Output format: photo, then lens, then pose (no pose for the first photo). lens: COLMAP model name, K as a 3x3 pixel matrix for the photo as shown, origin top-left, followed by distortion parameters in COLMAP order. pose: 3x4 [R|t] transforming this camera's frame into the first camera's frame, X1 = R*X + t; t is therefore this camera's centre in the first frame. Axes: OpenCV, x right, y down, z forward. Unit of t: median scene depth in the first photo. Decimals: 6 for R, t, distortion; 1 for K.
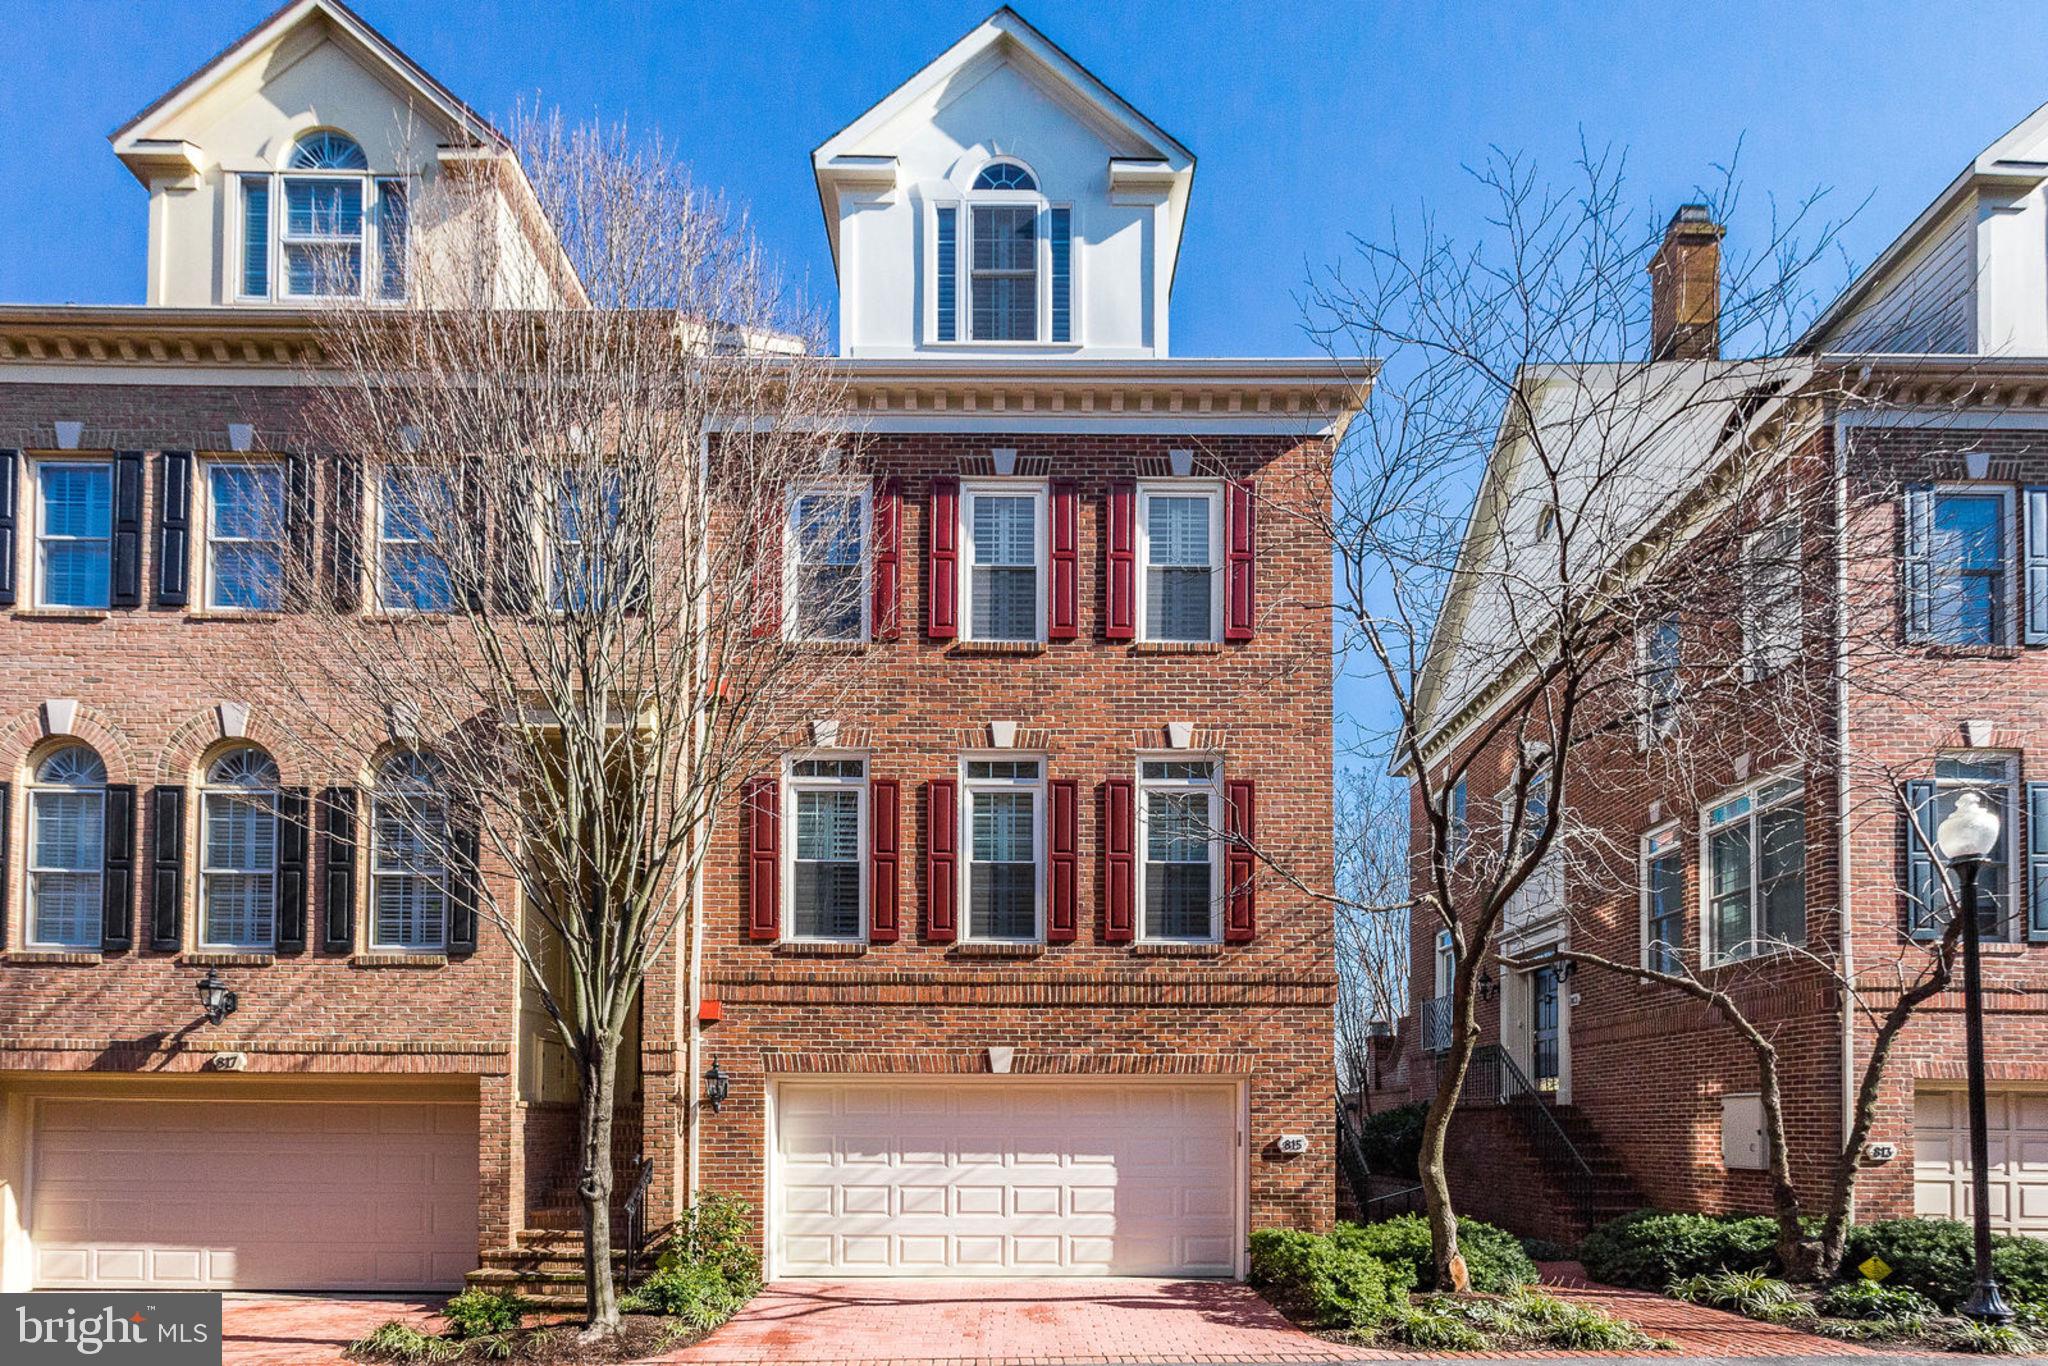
lens RADIAL K [[1089.0, 0, 991.5], [0, 1089.0, 1099.3], [0, 0, 1]] dist [0.007441, -0.003217]
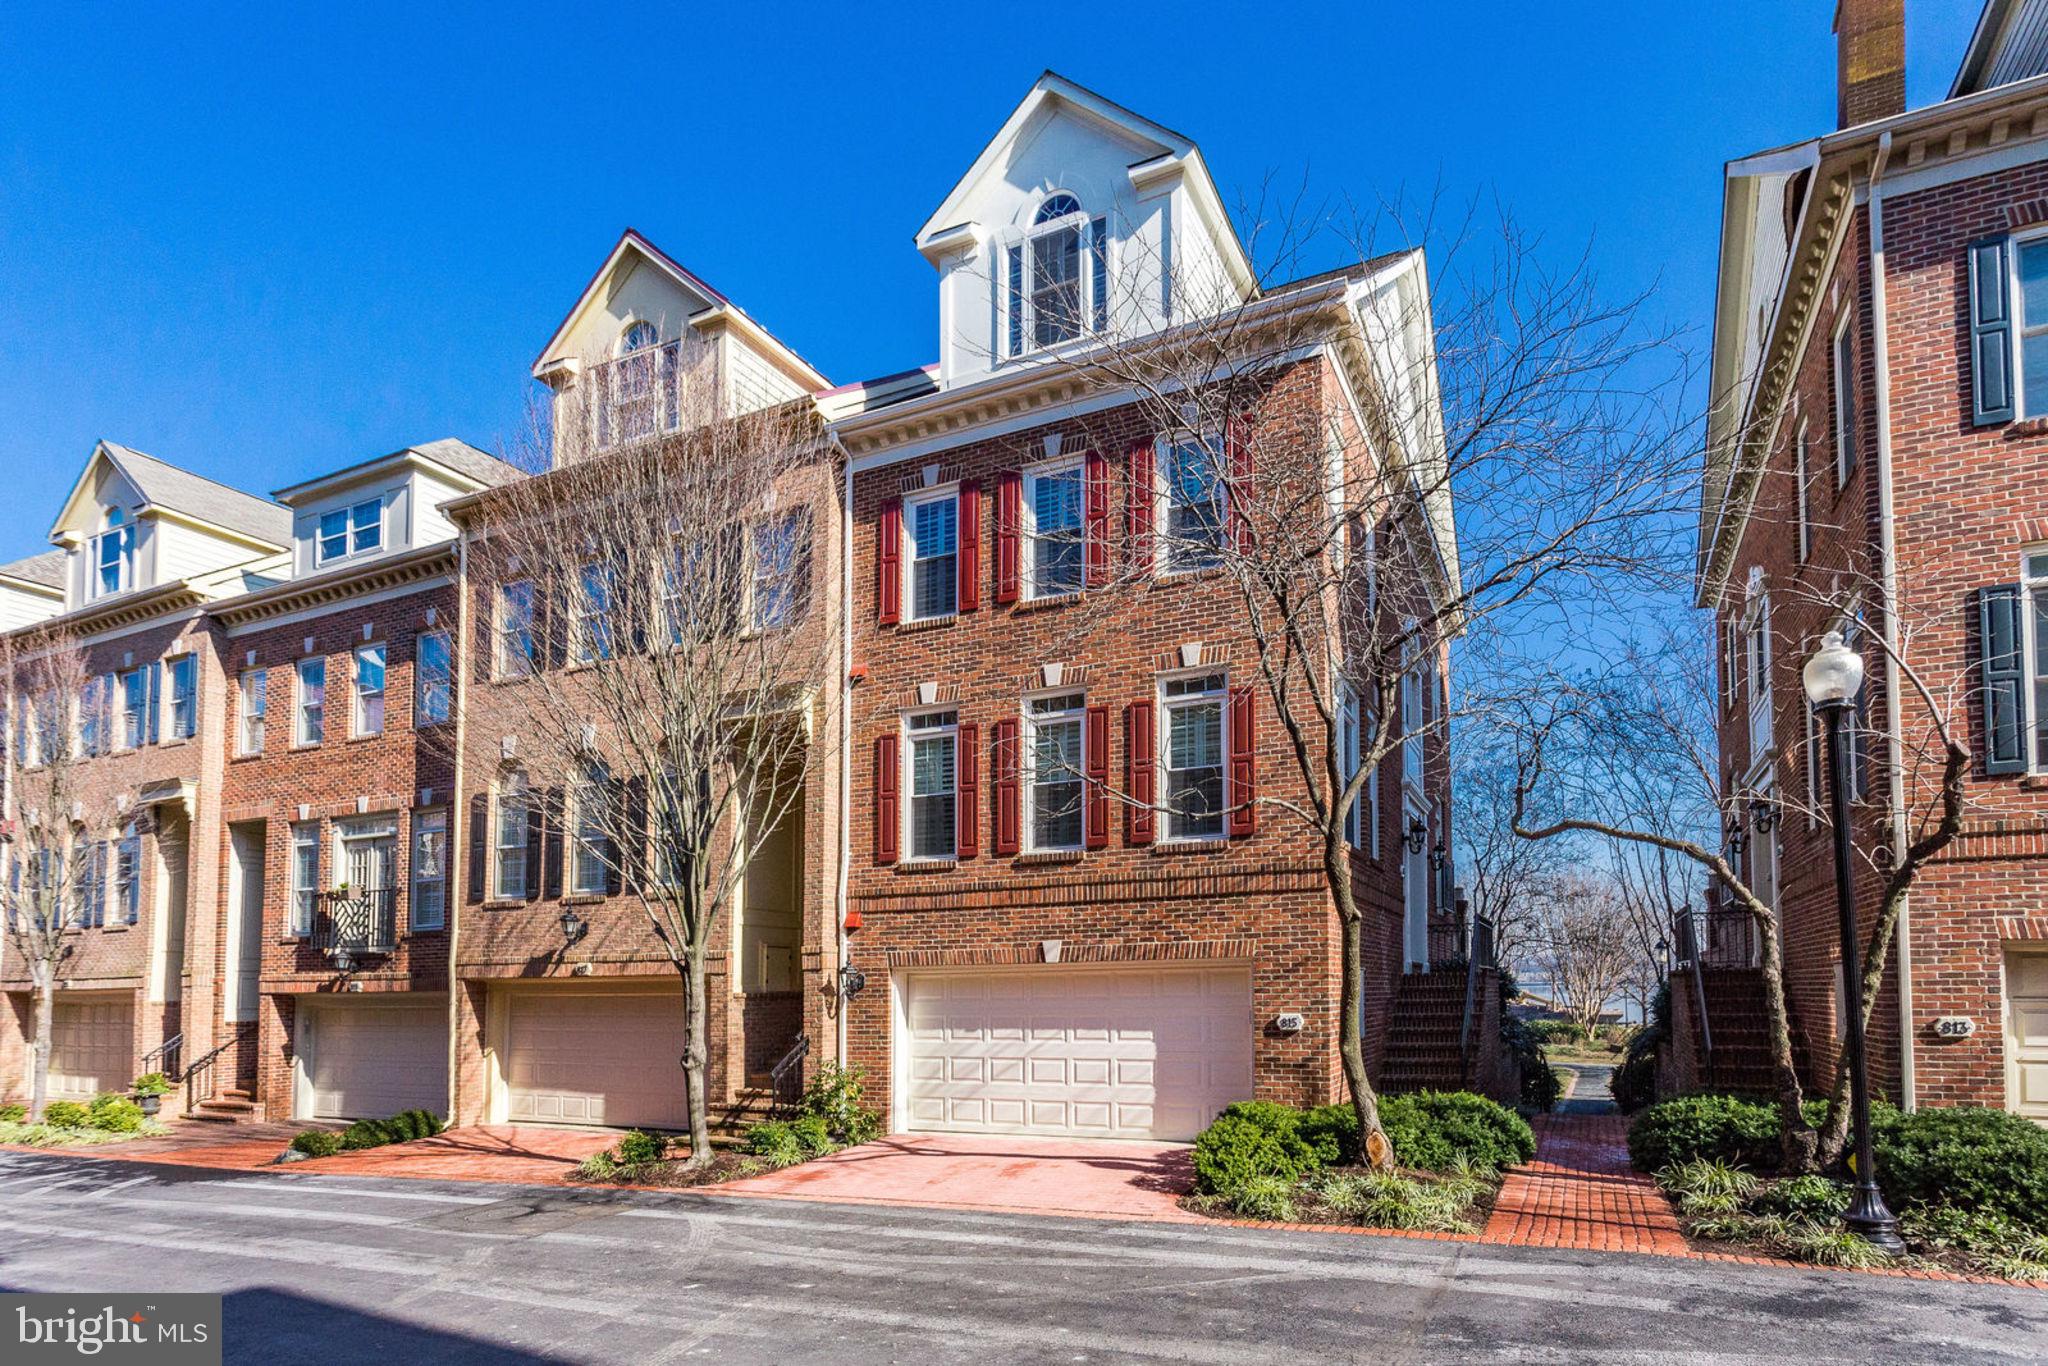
lens RADIAL K [[1089.0, 0, 1138.0], [0, 1089.0, 960.5], [0, 0, 1]] dist [0.007441, -0.003217]
pose [[0.912071, -0.027725, -0.409094, 0.572252], [0.017311, 0.999425, -0.029138, 0.009491], [0.409667, 0.019494, 0.912027, -0.031087]]
